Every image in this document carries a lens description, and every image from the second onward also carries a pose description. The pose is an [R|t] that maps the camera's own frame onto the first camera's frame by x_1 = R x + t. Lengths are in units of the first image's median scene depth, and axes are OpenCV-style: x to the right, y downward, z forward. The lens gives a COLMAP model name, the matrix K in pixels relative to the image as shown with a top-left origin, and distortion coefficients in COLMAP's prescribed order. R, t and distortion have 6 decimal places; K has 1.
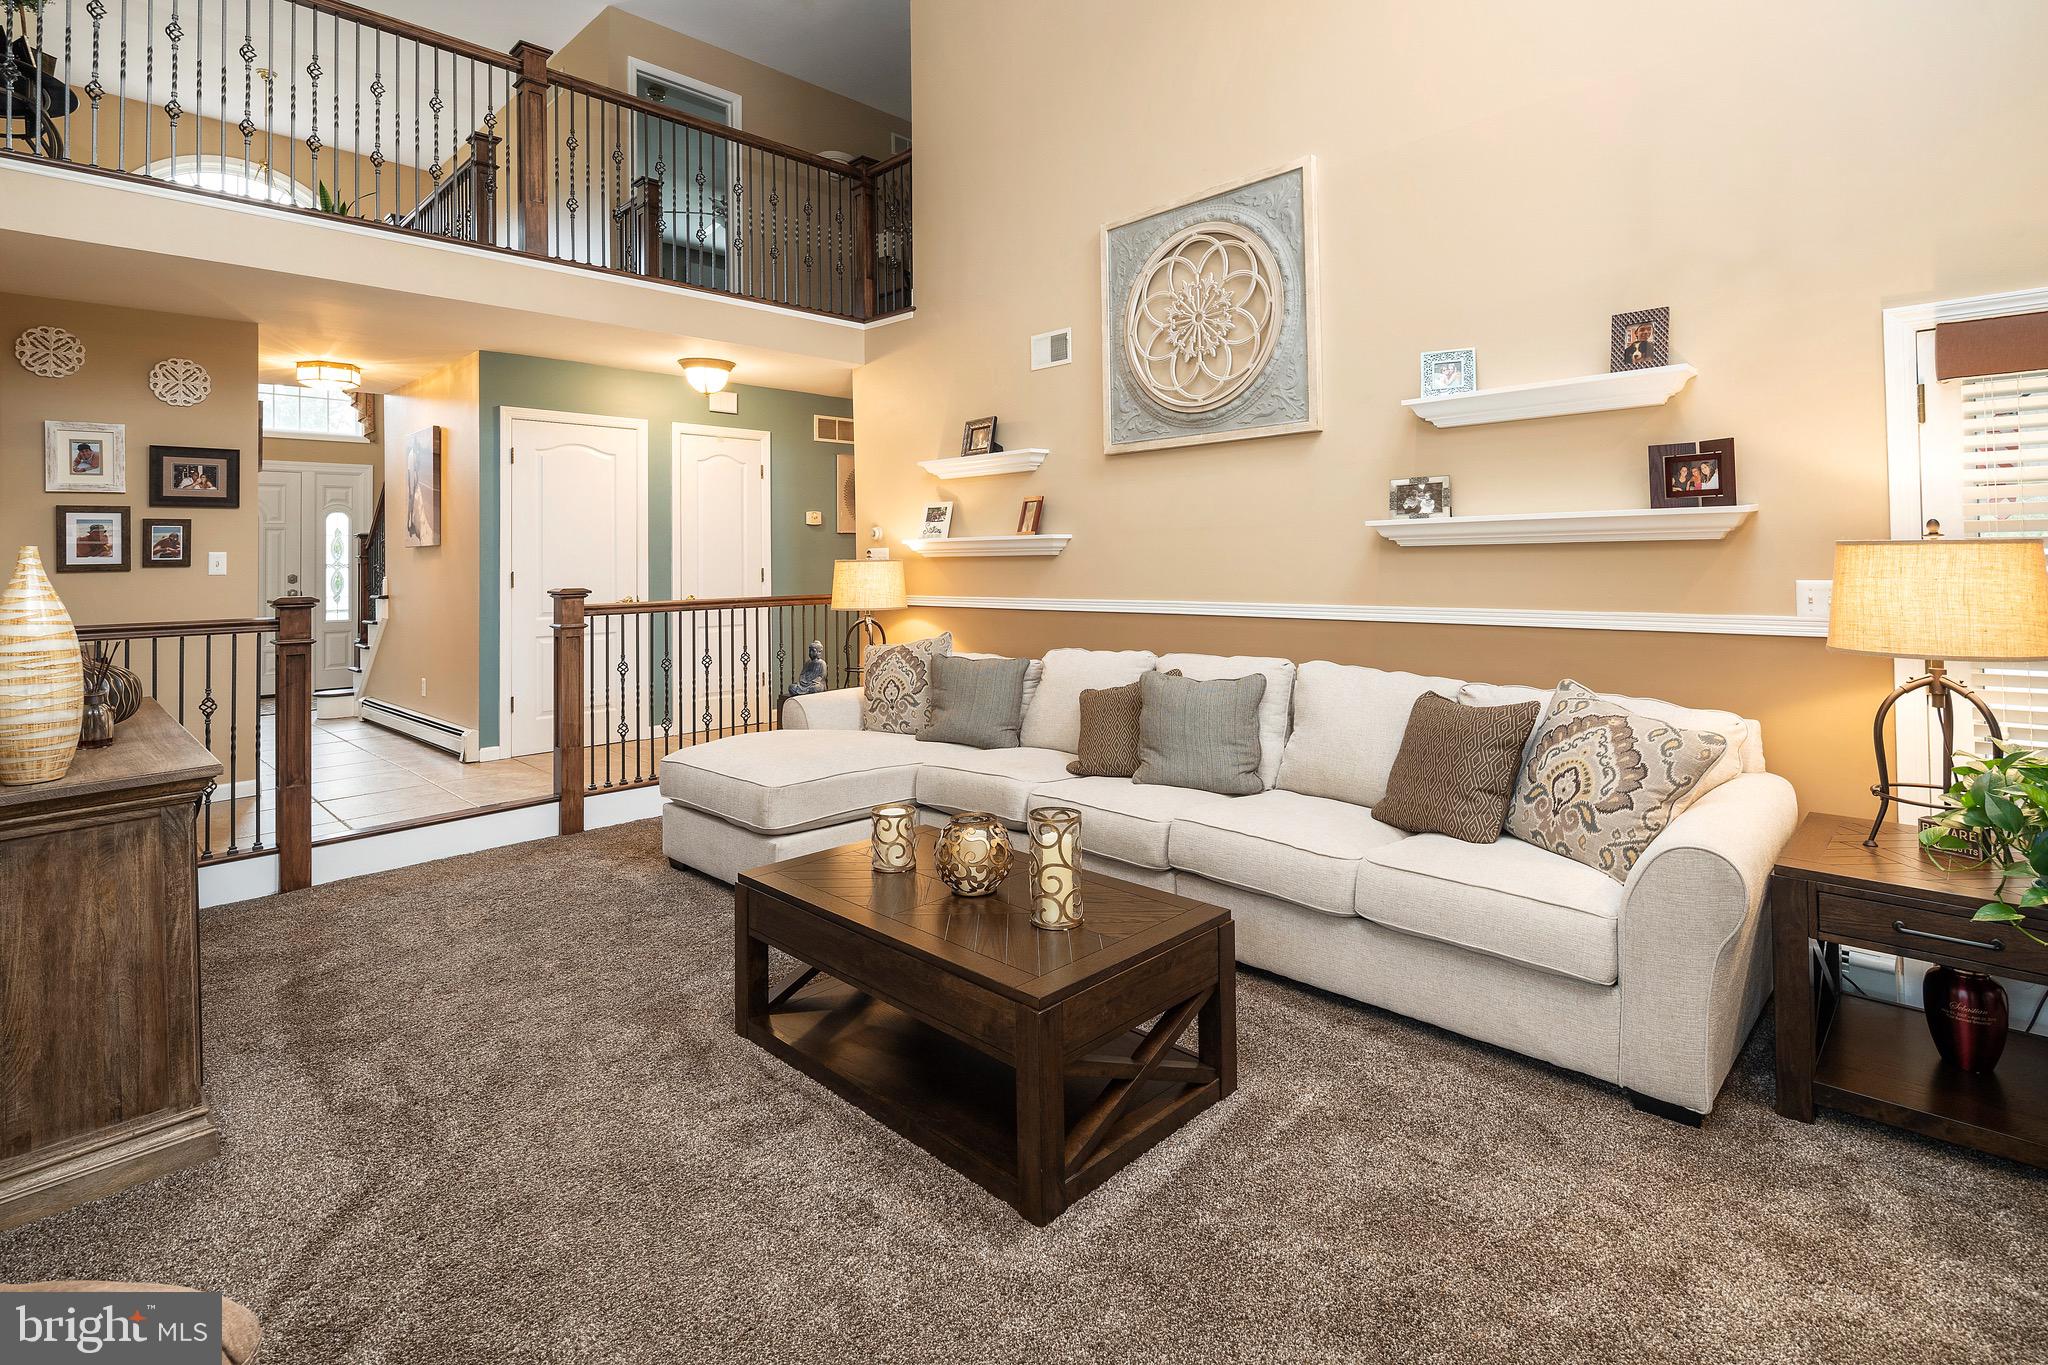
lens RADIAL K [[1006.2, 0, 1026.4], [0, 1006.2, 526.2], [0, 0, 1]] dist [0.006400, 0.000138]
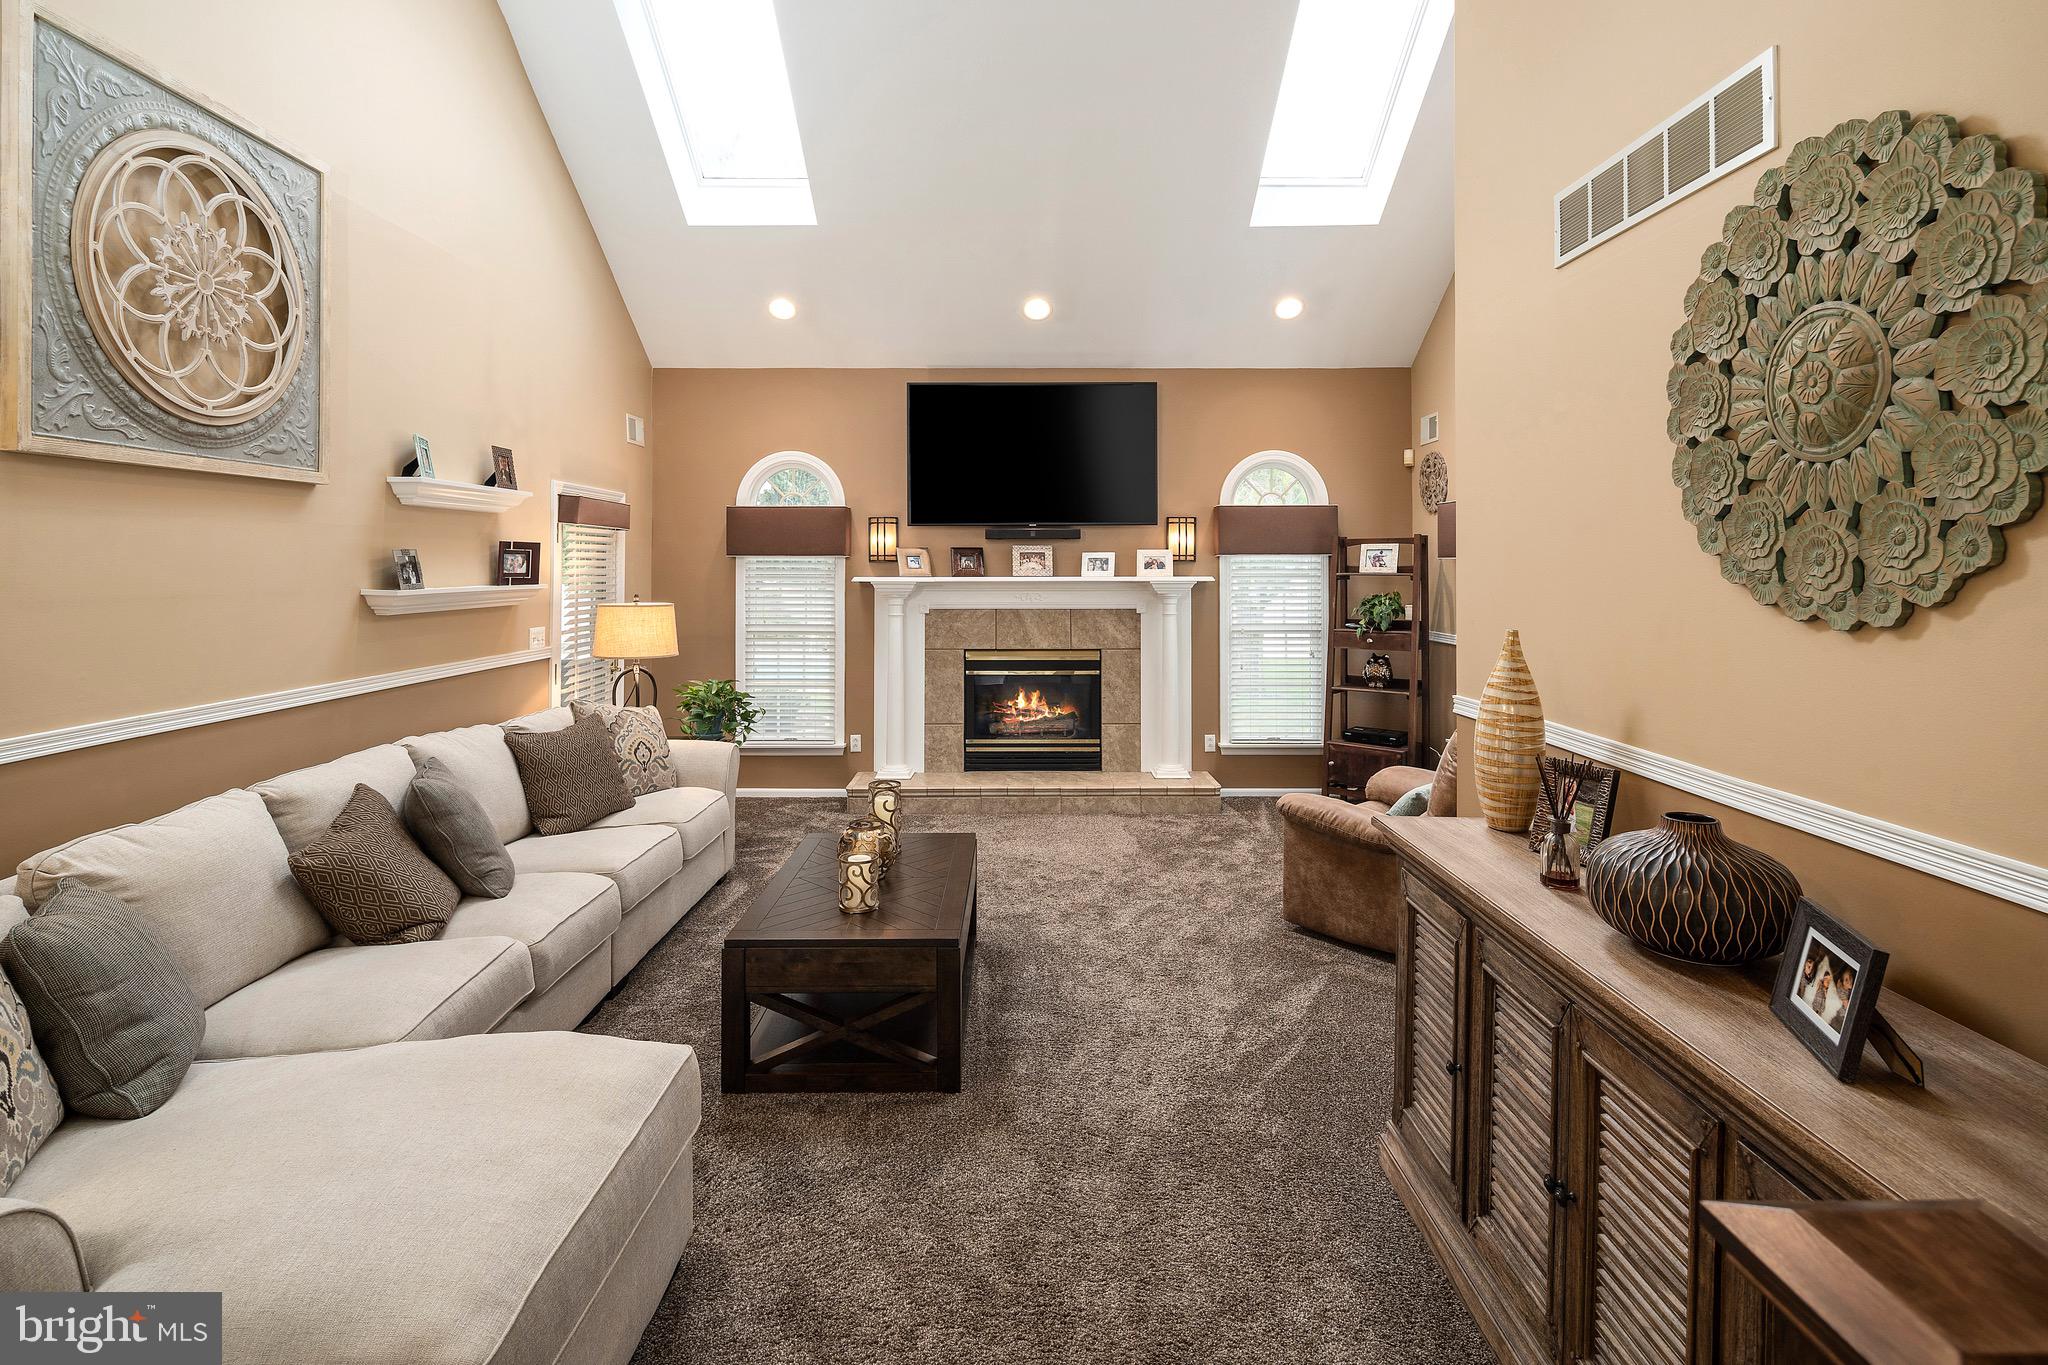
lens RADIAL K [[1021.3, 0, 1023.5], [0, 1021.3, 551.1], [0, 0, 1]] dist [0.008228, 0.000195]
pose [[-0.710135, 0.026354, 0.703572, -0.716898], [-0.011320, 0.998743, -0.048836, -0.001779], [-0.703975, -0.042645, -0.708944, 1.132795]]
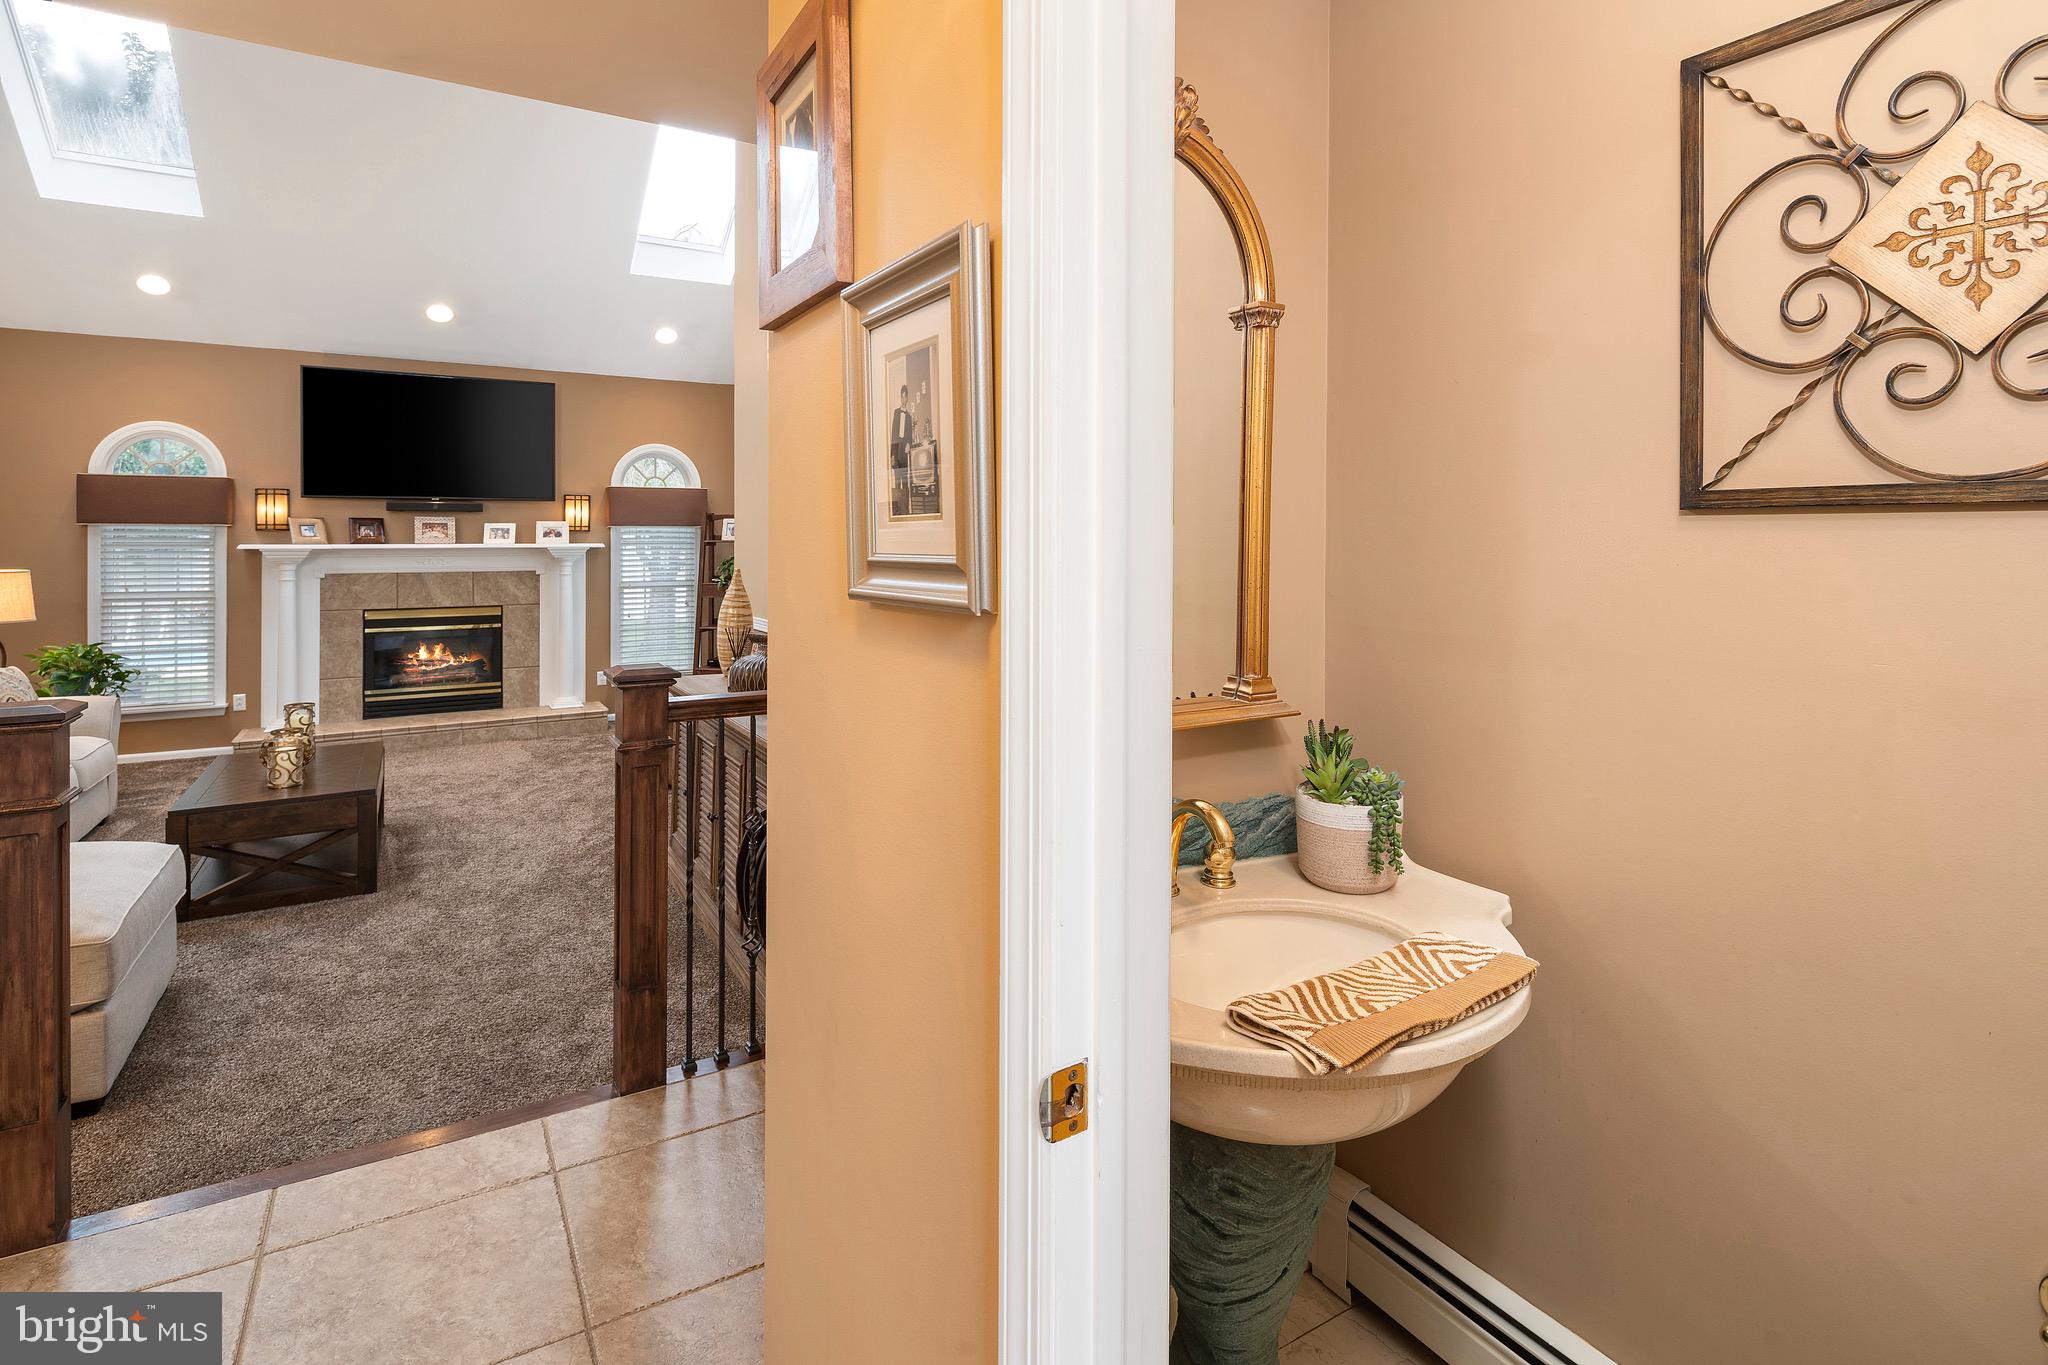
lens RADIAL K [[1008.8, 0, 1030.1], [0, 1008.8, 534.1], [0, 0, 1]] dist [0.003175, -0.000281]
pose [[-0.971412, 0.015500, 0.236893, -1.062615], [0.006635, 0.999249, -0.038172, 0.018112], [-0.237307, -0.035509, -0.970786, 1.488901]]
